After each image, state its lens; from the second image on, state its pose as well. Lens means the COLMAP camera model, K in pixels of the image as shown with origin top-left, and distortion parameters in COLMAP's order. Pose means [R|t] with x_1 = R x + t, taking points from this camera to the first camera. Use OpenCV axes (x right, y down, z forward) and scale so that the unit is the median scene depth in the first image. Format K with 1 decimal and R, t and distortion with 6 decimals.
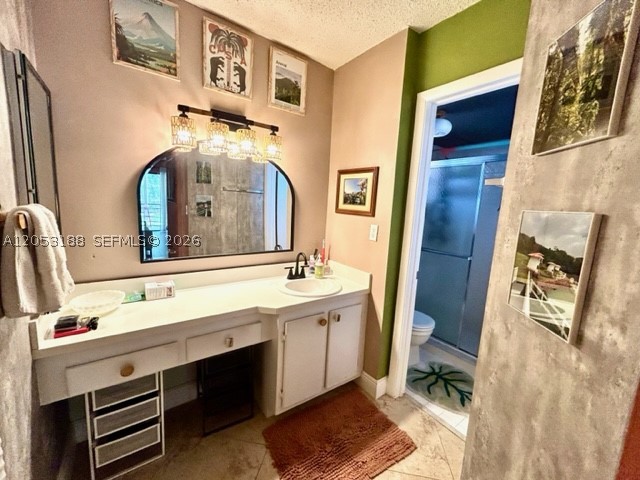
lens RADIAL K [[259.7, 0, 320.8], [0, 259.7, 239.4], [0, 0, 1]] dist [0.000724, -0.000506]
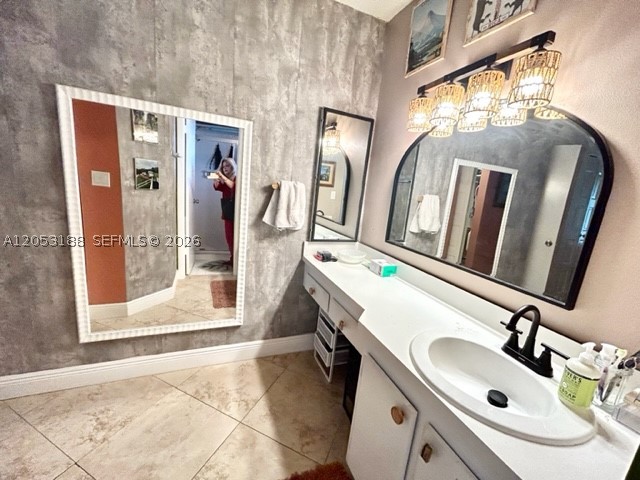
lens RADIAL K [[259.7, 0, 318.3], [0, 259.7, 240.7], [0, 0, 1]] dist [0.000724, -0.000506]
pose [[-0.242121, 0.122655, -0.962462, 0.518299], [-0.243276, 0.952614, 0.182599, -0.054150], [0.939252, 0.278355, -0.200809, 0.933726]]
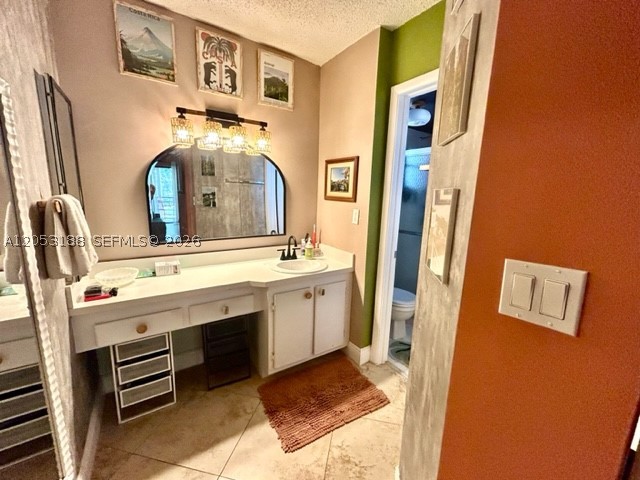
lens RADIAL K [[259.7, 0, 320.7], [0, 259.7, 239.8], [0, 0, 1]] dist [0.000724, -0.000506]
pose [[0.998792, -0.014337, -0.046995, 0.128405], [0.016079, 0.999189, 0.036911, 0.035396], [0.046428, -0.037622, 0.998213, -0.136204]]
